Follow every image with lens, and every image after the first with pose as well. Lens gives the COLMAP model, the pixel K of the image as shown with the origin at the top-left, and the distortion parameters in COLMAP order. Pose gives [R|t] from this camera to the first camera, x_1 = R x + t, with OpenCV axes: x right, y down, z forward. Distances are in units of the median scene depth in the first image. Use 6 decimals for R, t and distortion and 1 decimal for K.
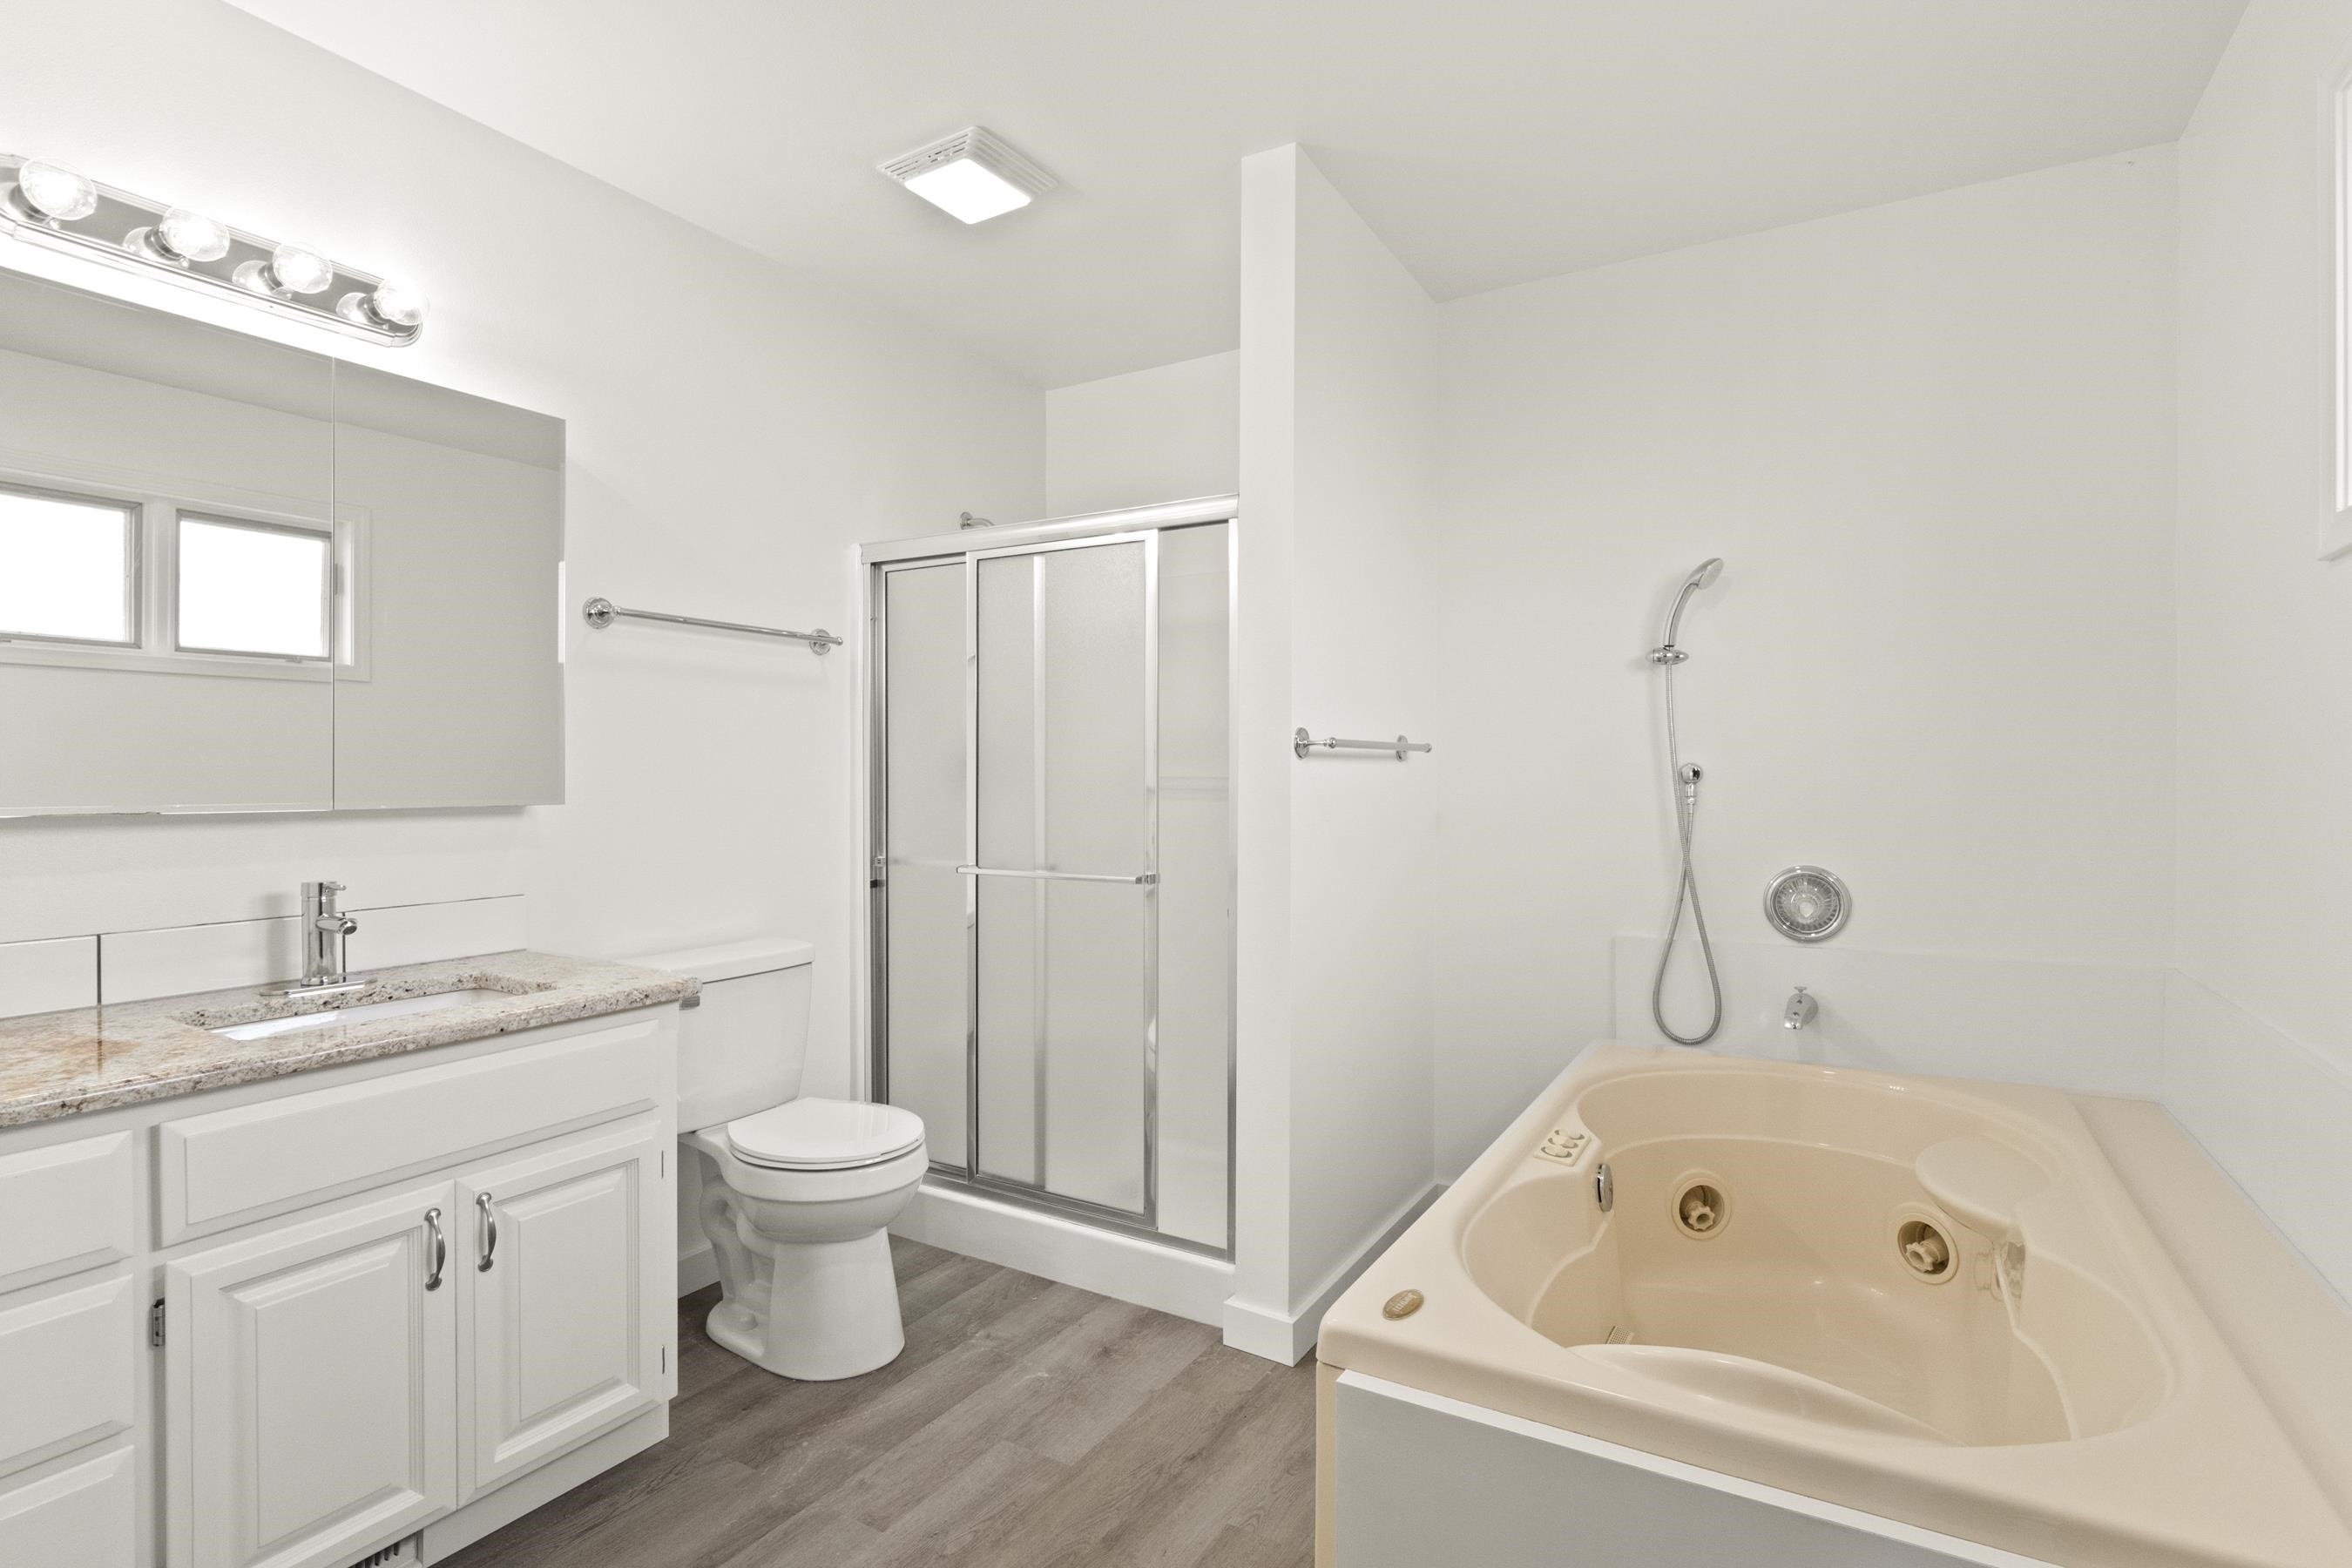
lens RADIAL K [[1152.2, 0, 1160.1], [0, 1152.2, 776.1], [0, 0, 1]] dist [0.000508, -0.001013]
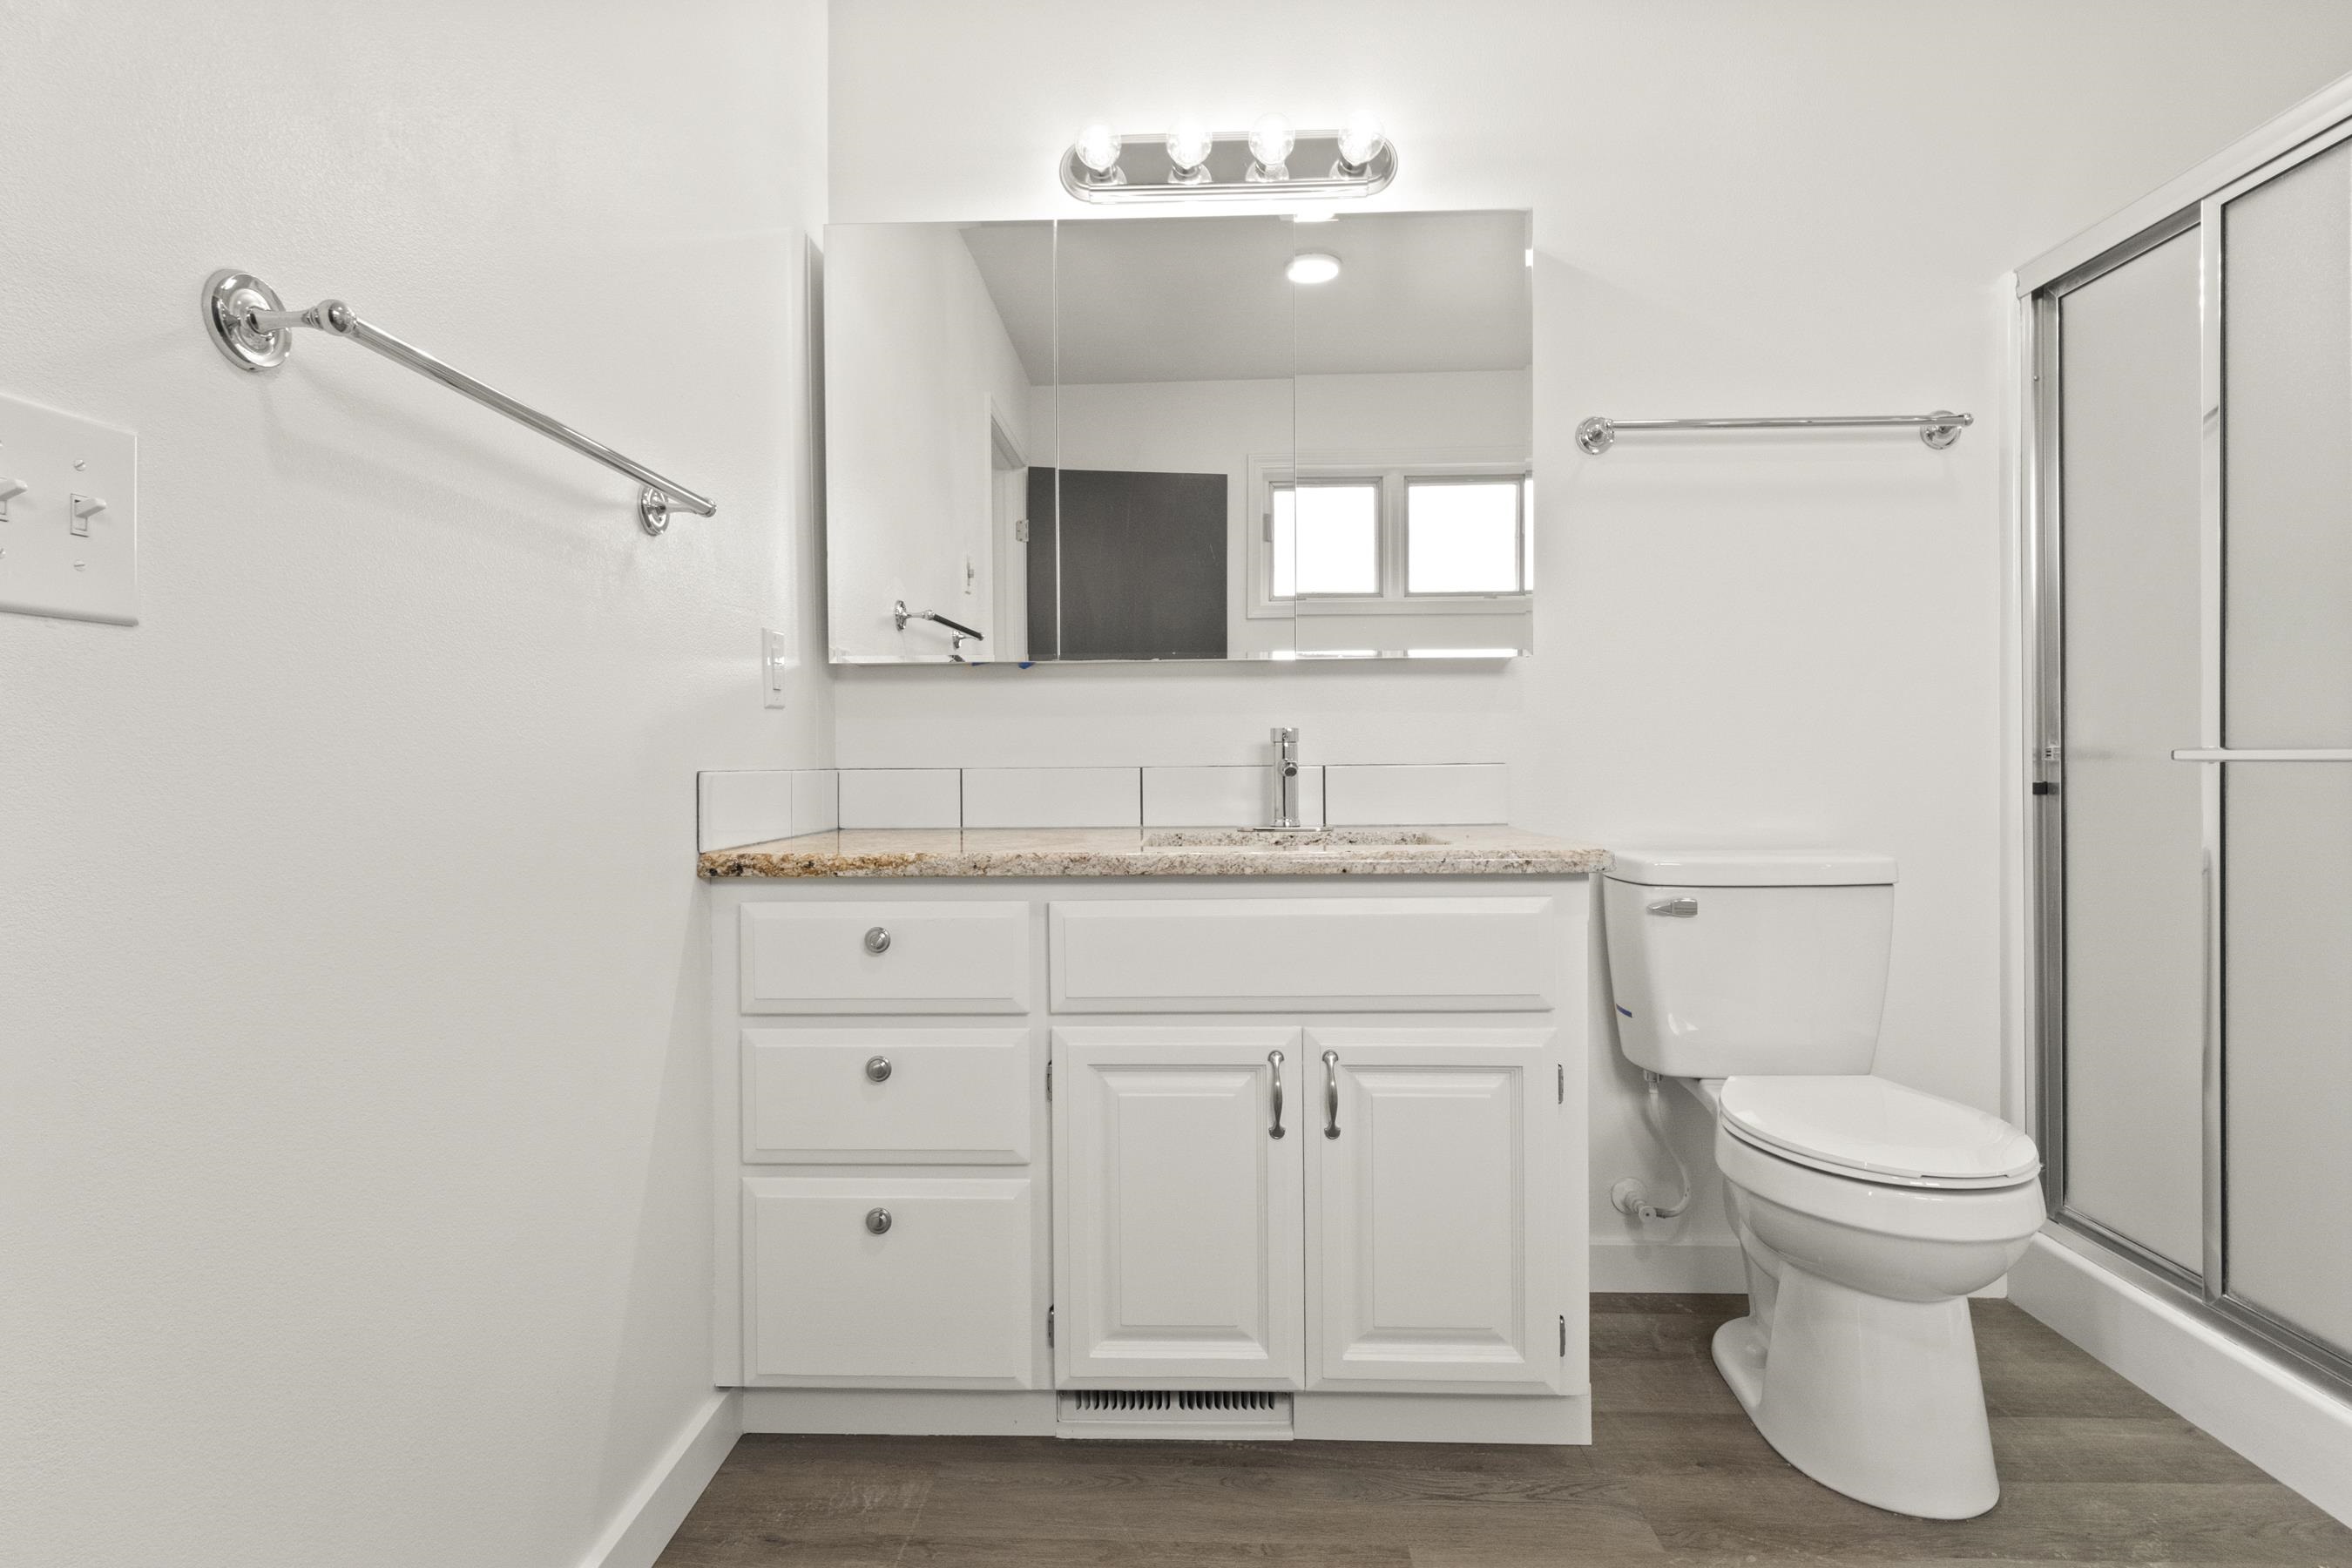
lens RADIAL K [[1152.2, 0, 1185.0], [0, 1152.2, 773.6], [0, 0, 1]] dist [0.000508, -0.001013]
pose [[0.497795, 0.004202, -0.867285, 0.107870], [0.002466, 0.999977, 0.006260, 0.116741], [0.867291, -0.005255, 0.497773, 0.381346]]
